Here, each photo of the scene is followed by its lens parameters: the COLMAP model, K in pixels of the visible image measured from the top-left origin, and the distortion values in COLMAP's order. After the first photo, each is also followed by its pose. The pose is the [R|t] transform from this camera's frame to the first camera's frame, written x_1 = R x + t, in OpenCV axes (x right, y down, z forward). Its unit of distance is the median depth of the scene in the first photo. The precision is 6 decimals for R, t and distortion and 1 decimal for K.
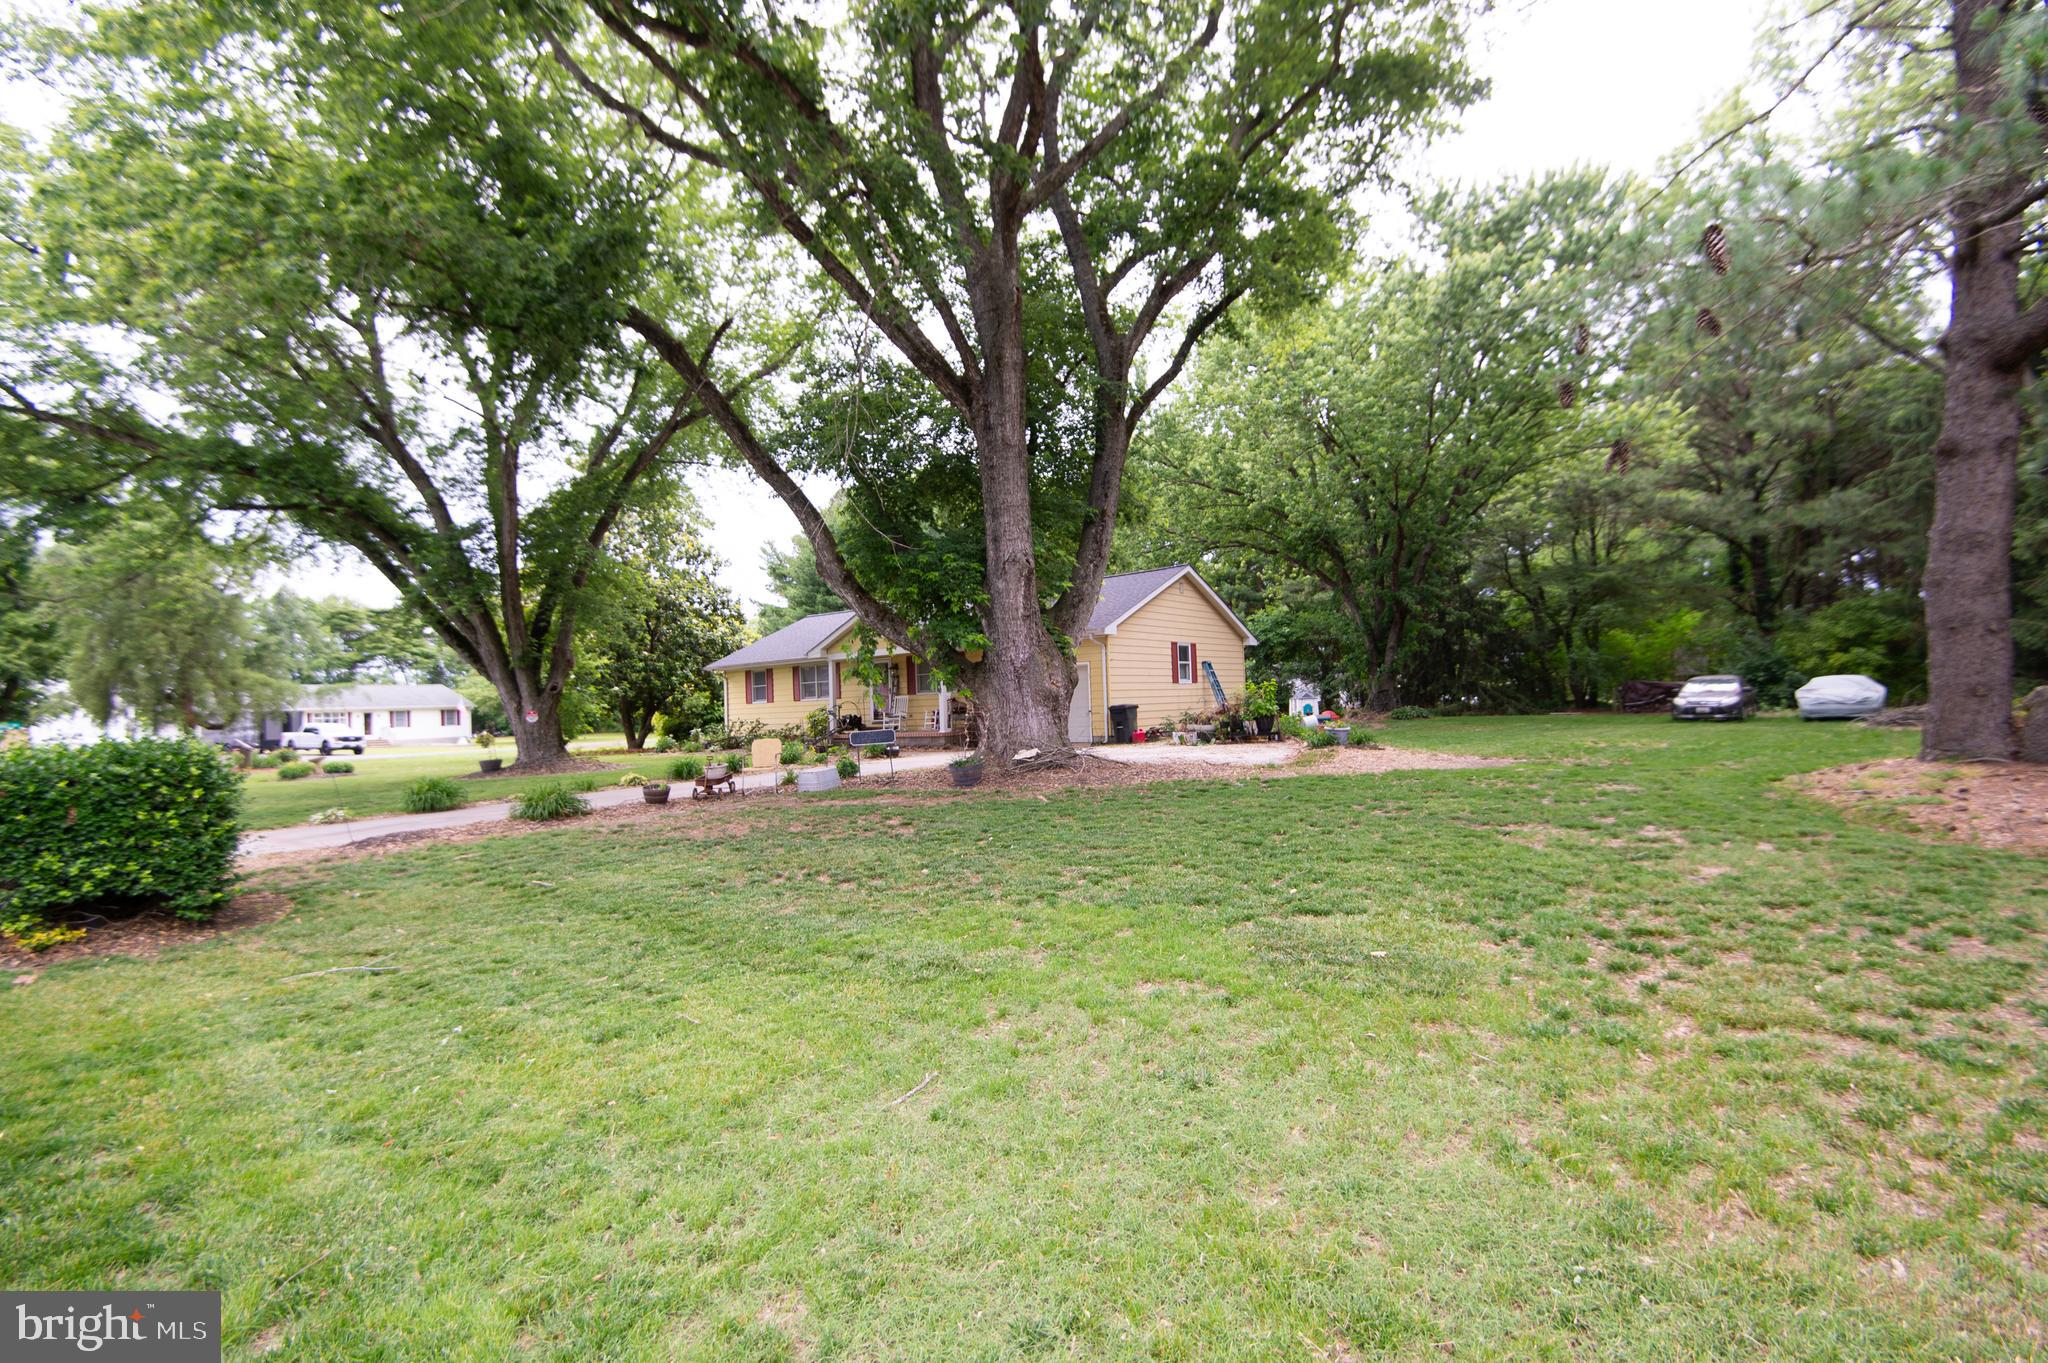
lens RADIAL K [[892.9, 0, 1035.2], [0, 892.9, 674.0], [0, 0, 1]] dist [0.024480, -0.019197]
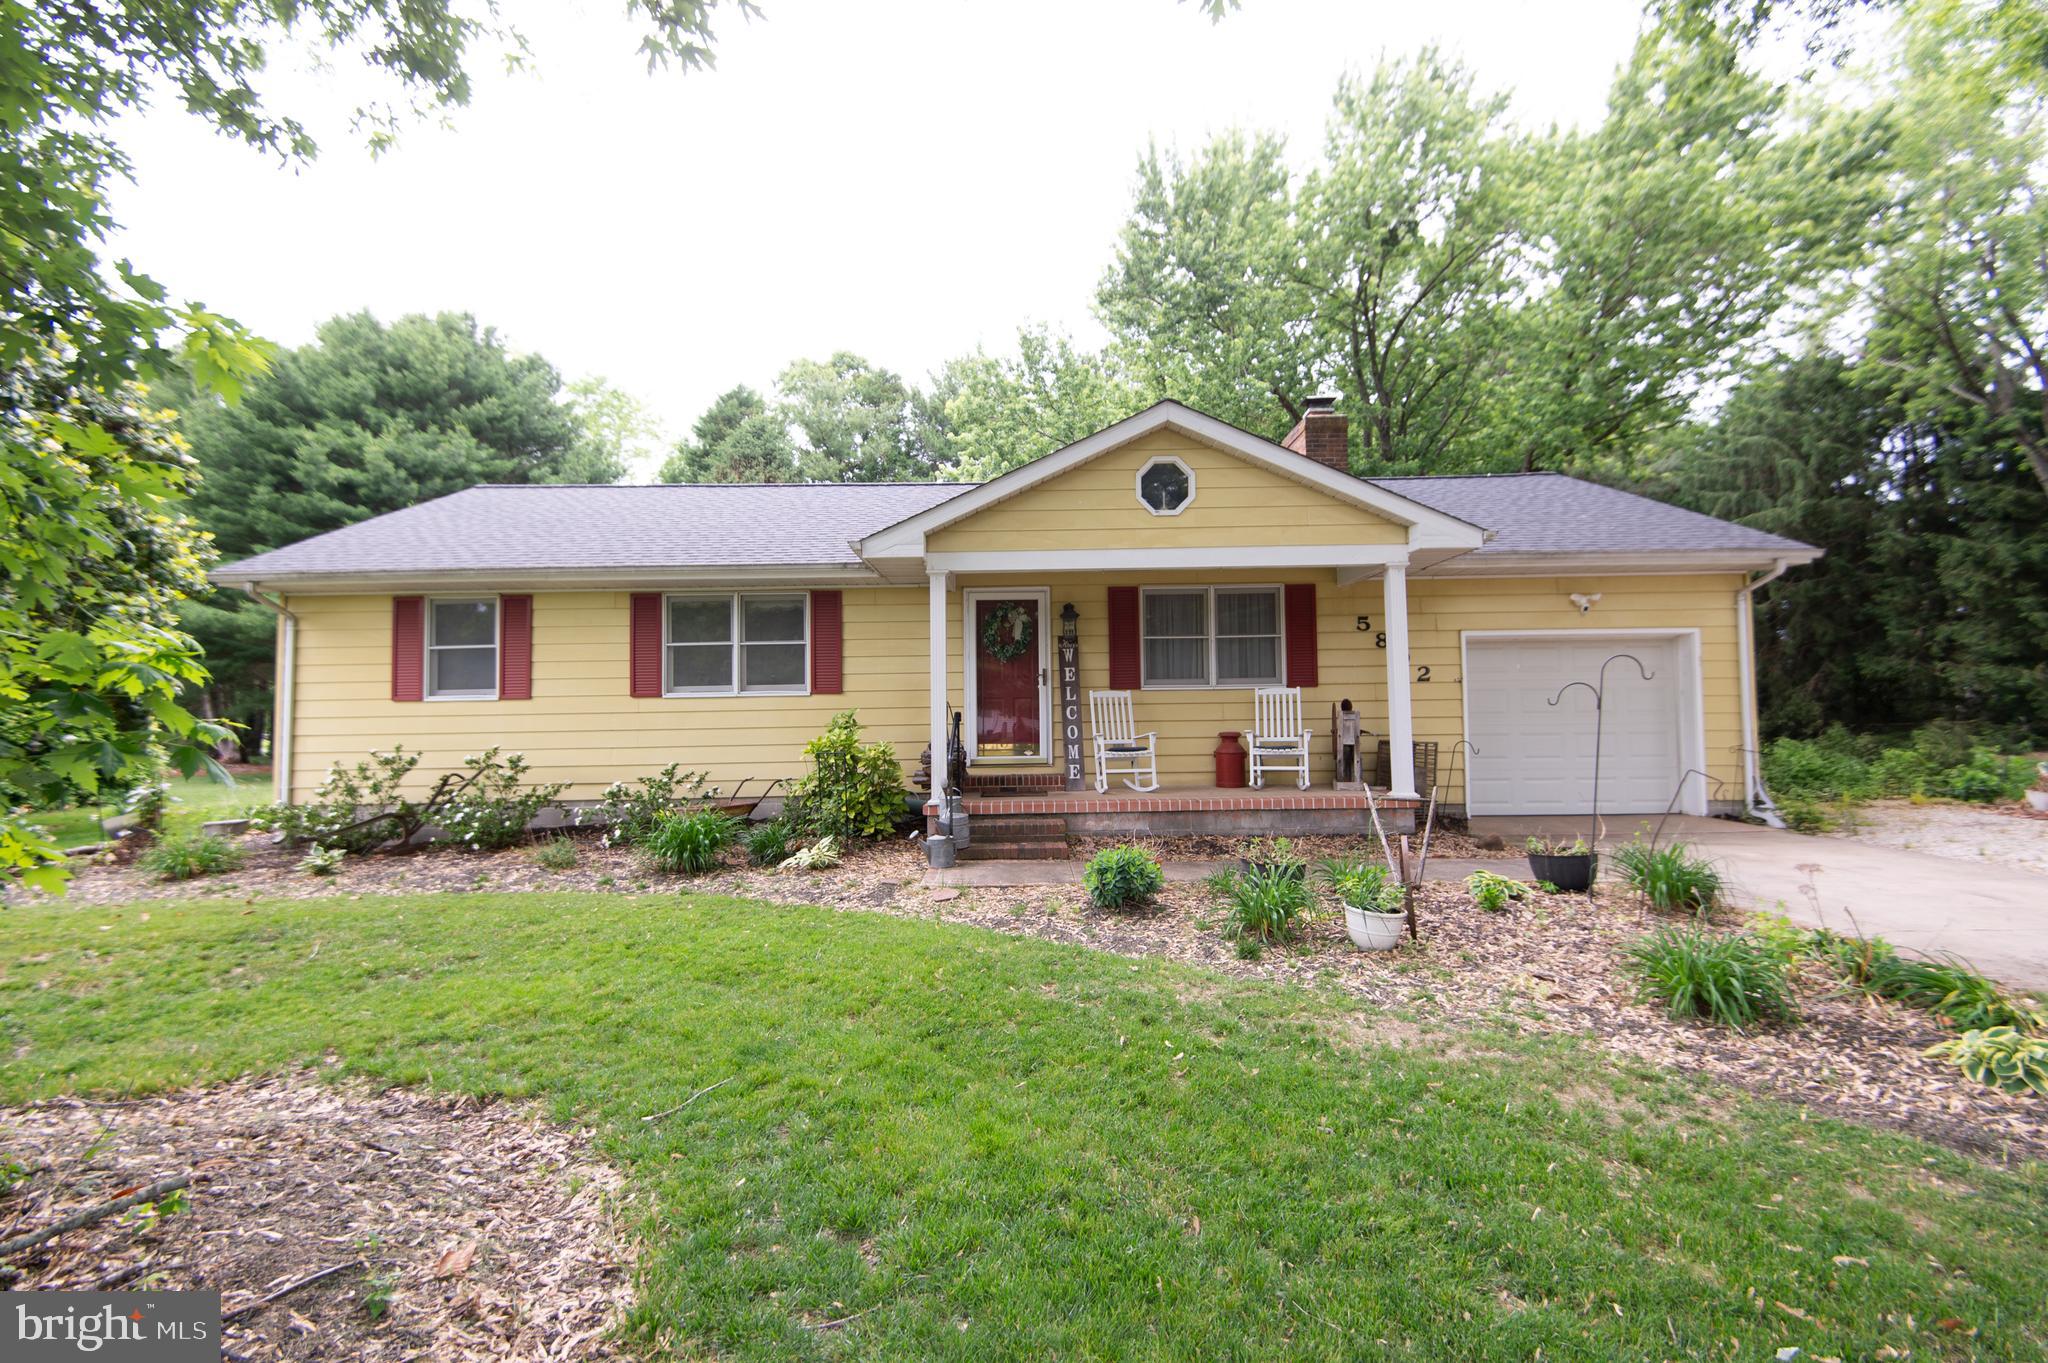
lens RADIAL K [[892.9, 0, 1035.2], [0, 892.9, 674.0], [0, 0, 1]] dist [0.024480, -0.019197]
pose [[0.789723, 0.052839, 0.611184, -0.248425], [-0.036054, 0.998559, -0.039743, 0.020766], [-0.612403, 0.009350, 0.790490, 0.450259]]
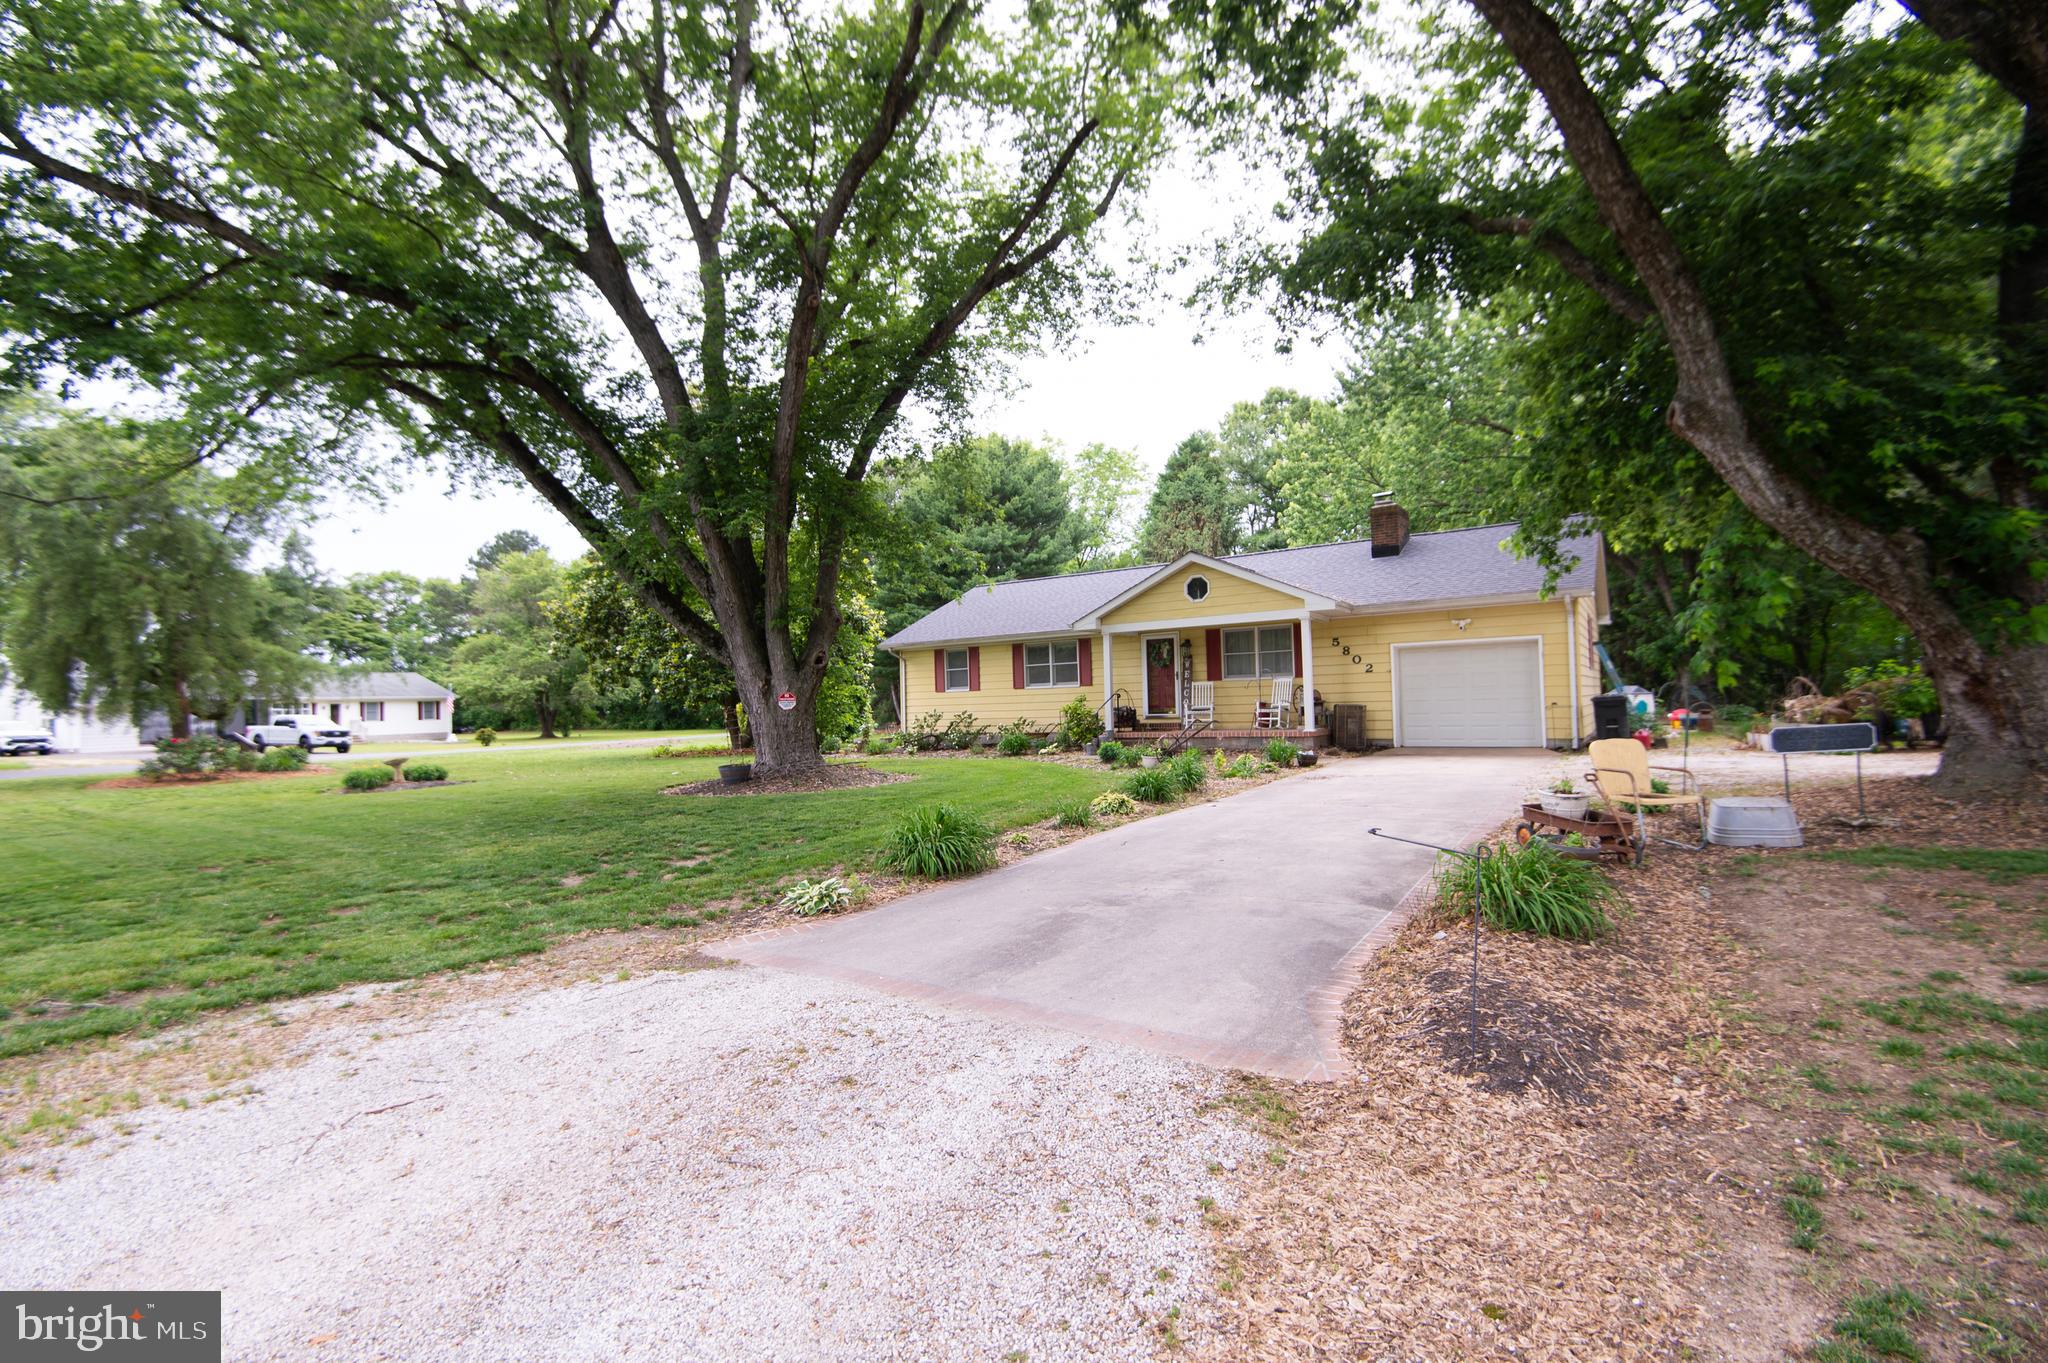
lens RADIAL K [[892.9, 0, 1035.2], [0, 892.9, 674.0], [0, 0, 1]] dist [0.024480, -0.019197]
pose [[0.997762, 0.012029, 0.065775, -0.211052], [-0.011956, 0.999927, -0.001494, 0.012869], [-0.065788, 0.000704, 0.997833, 0.159027]]
